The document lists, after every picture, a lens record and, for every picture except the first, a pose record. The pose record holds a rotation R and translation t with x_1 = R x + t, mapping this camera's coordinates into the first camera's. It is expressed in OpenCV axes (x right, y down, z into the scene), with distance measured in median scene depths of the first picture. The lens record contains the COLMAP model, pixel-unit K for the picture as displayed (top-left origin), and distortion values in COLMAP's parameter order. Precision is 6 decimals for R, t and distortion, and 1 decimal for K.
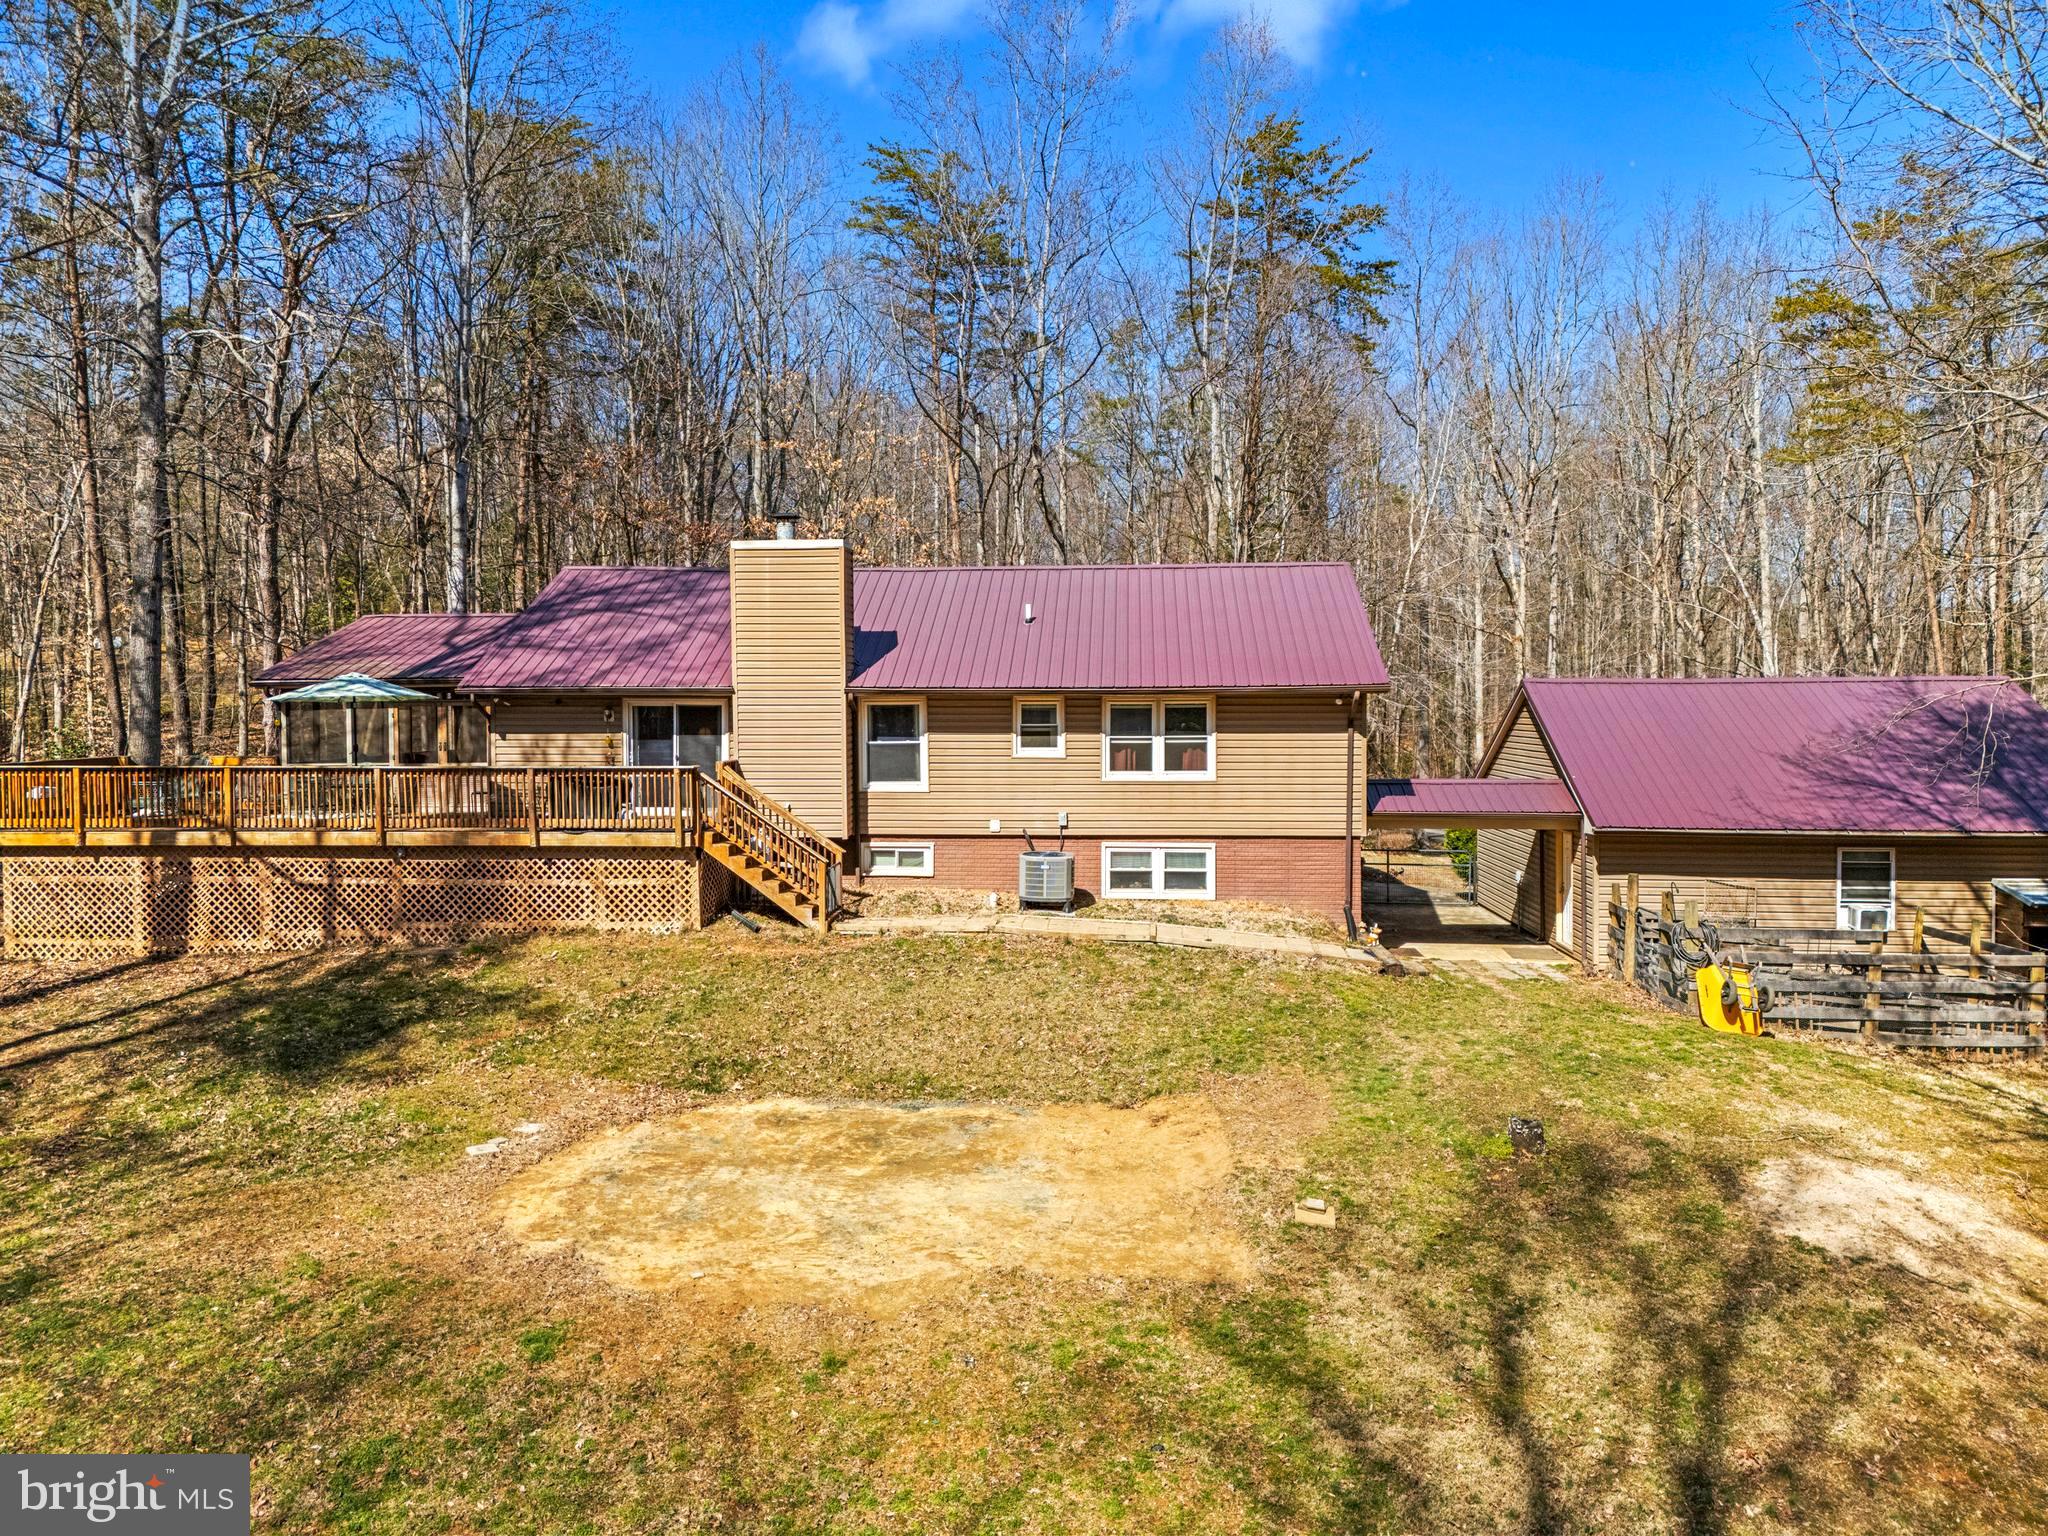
lens RADIAL K [[1471.5, 0, 1018.3], [0, 1471.5, 757.5], [0, 0, 1]] dist [0.126580, -0.135709]
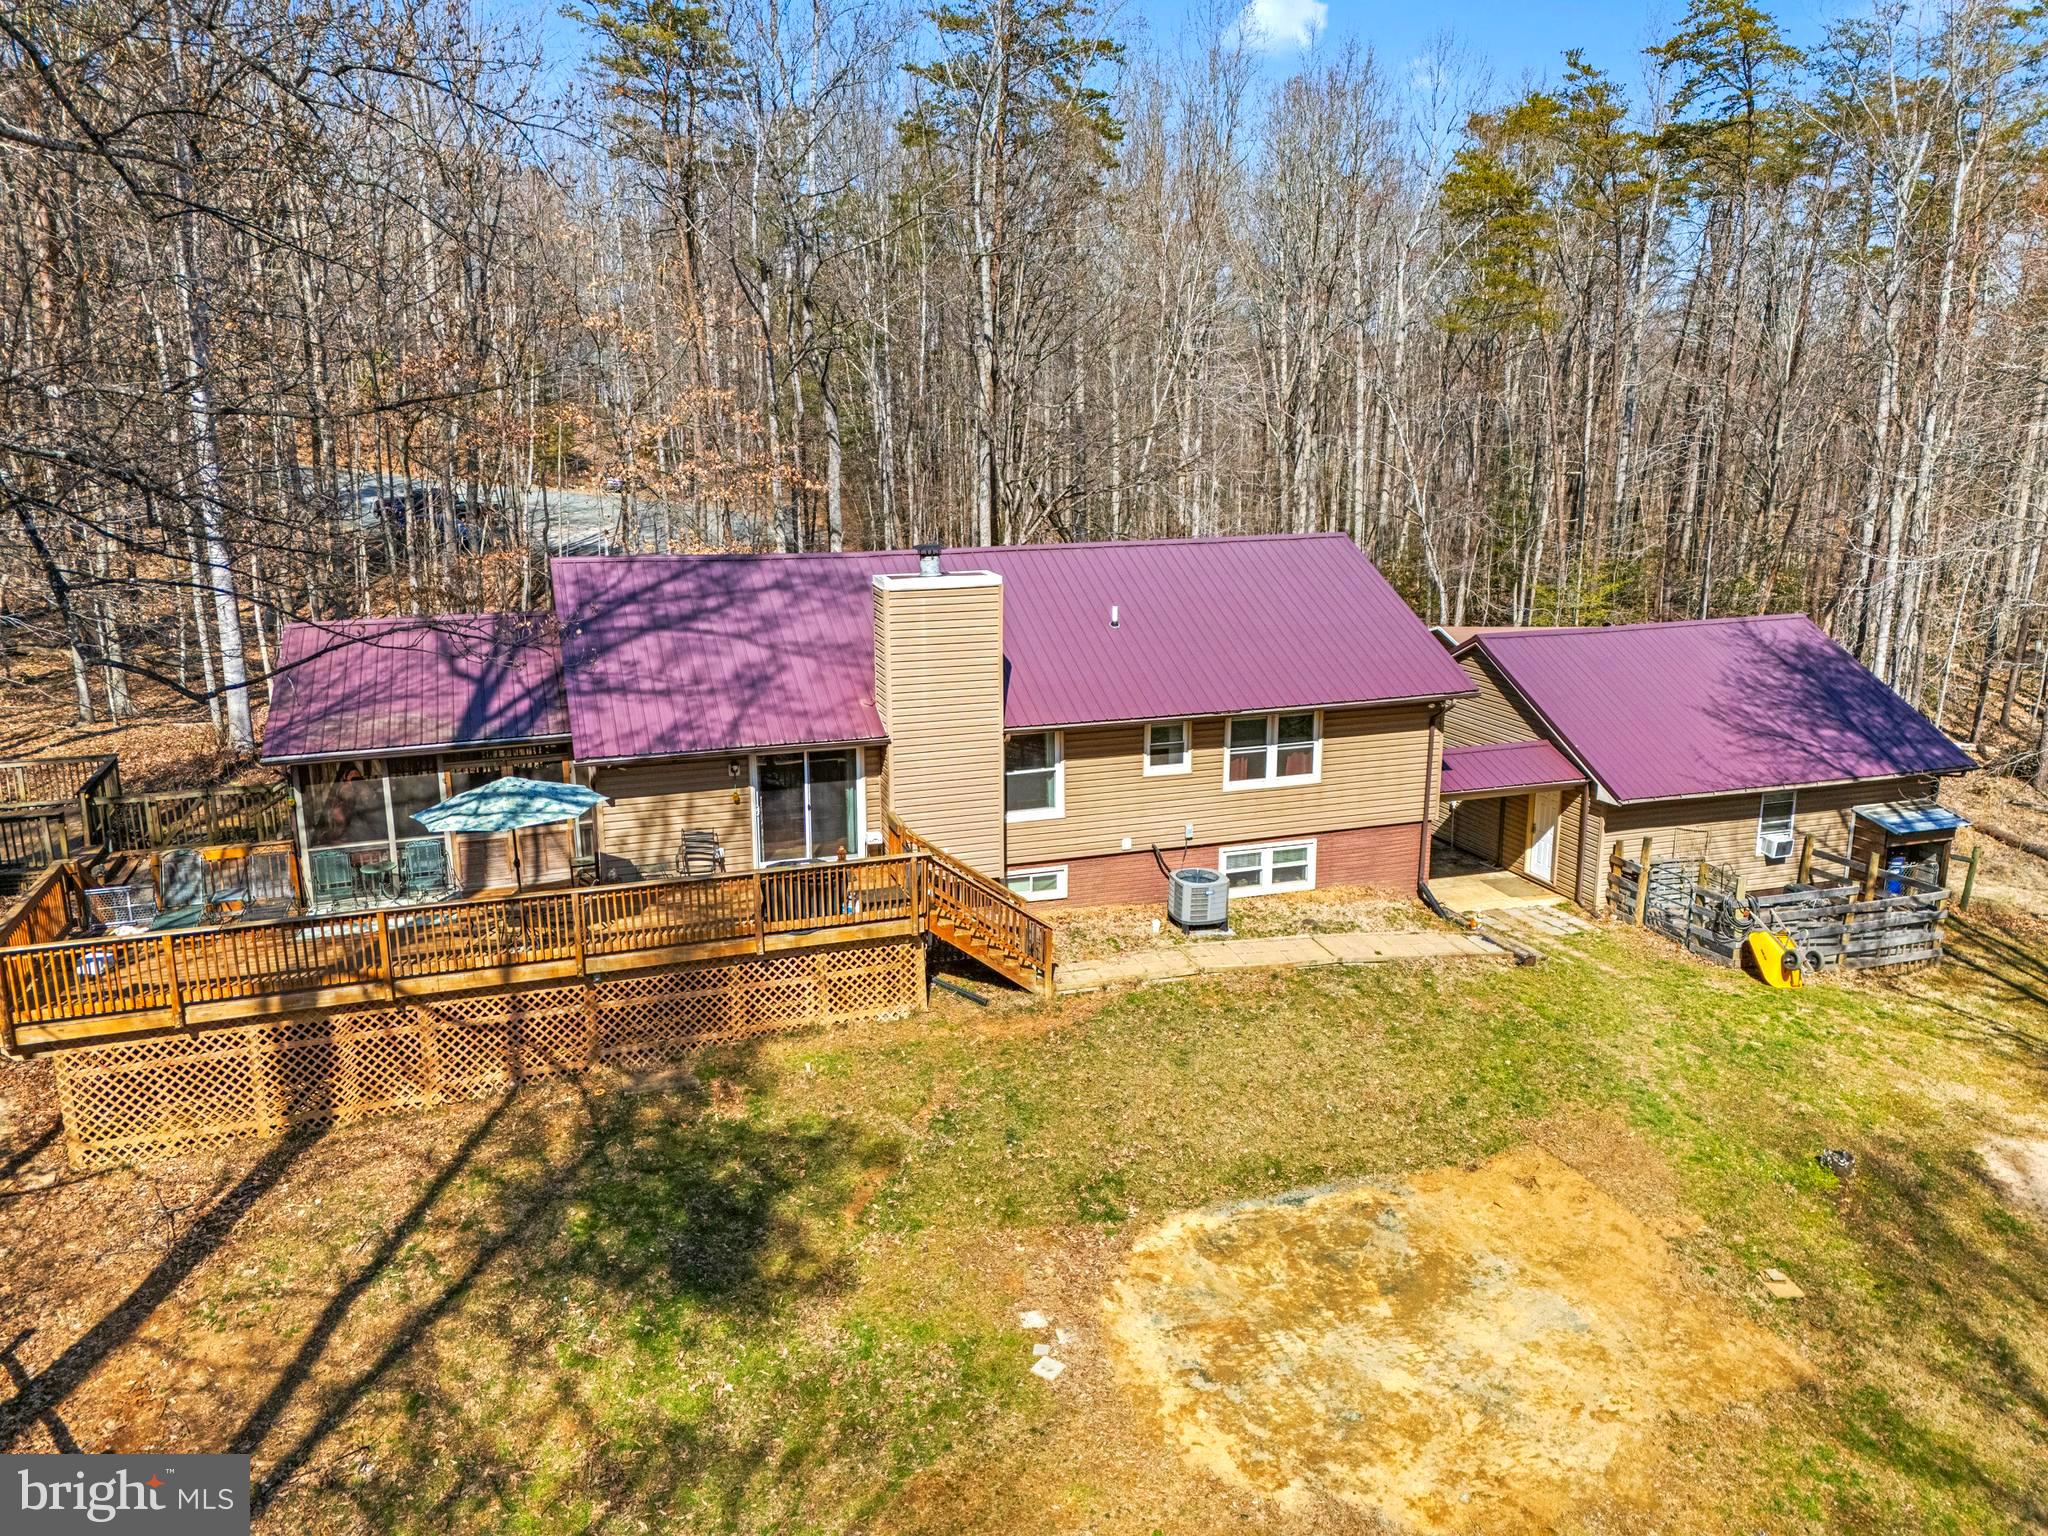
lens RADIAL K [[1471.5, 0, 1018.3], [0, 1471.5, 757.5], [0, 0, 1]] dist [0.126580, -0.135709]
pose [[0.921394, -0.091515, 0.377701, -0.496666], [0.017898, 0.980840, 0.193991, -0.225520], [-0.388217, -0.171982, 0.905378, 0.130380]]
